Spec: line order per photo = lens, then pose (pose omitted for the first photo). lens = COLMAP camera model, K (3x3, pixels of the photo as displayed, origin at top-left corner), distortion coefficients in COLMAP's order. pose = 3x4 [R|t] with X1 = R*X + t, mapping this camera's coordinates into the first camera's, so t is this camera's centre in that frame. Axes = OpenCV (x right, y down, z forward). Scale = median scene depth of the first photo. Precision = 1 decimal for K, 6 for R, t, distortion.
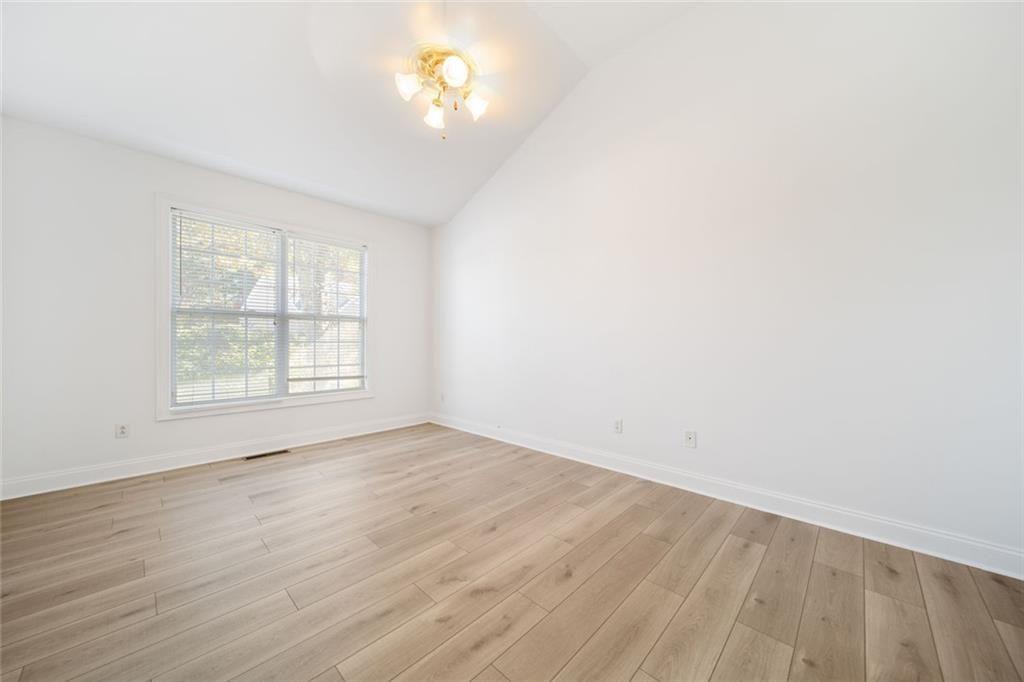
lens RADIAL K [[374.0, 0, 516.4], [0, 374.0, 341.8], [0, 0, 1]] dist [-0.000318, -0.000195]
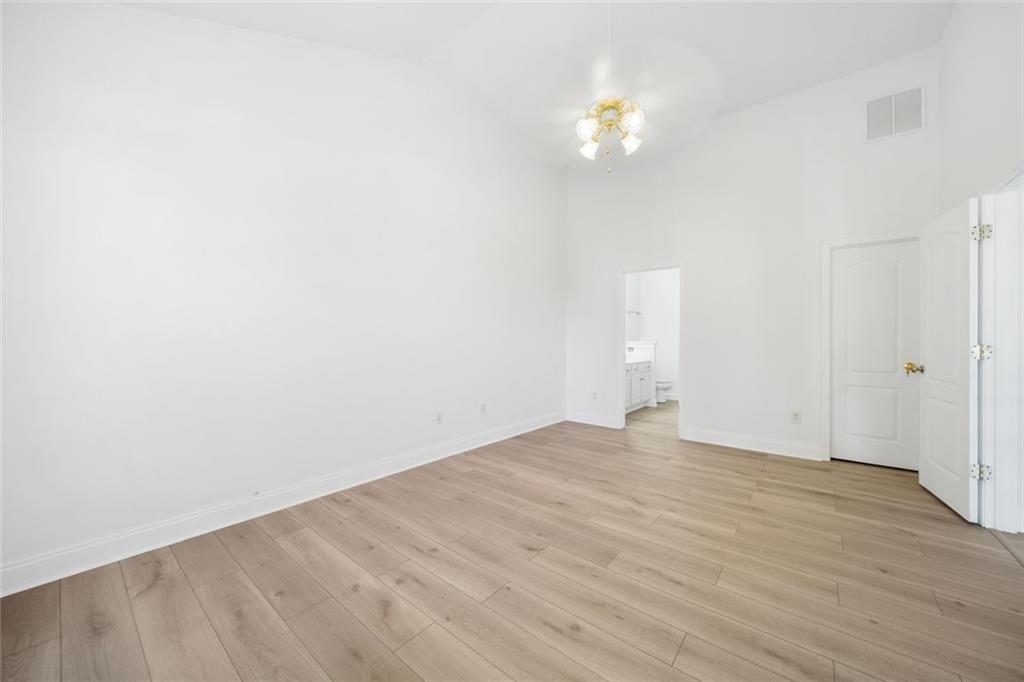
lens RADIAL K [[374.0, 0, 516.0], [0, 374.0, 341.5], [0, 0, 1]] dist [-0.000318, -0.000195]
pose [[-0.097927, -0.001078, 0.995193, -1.250621], [-0.001537, 0.999998, 0.000932, -0.002966], [-0.995192, -0.001438, -0.097929, 1.300533]]
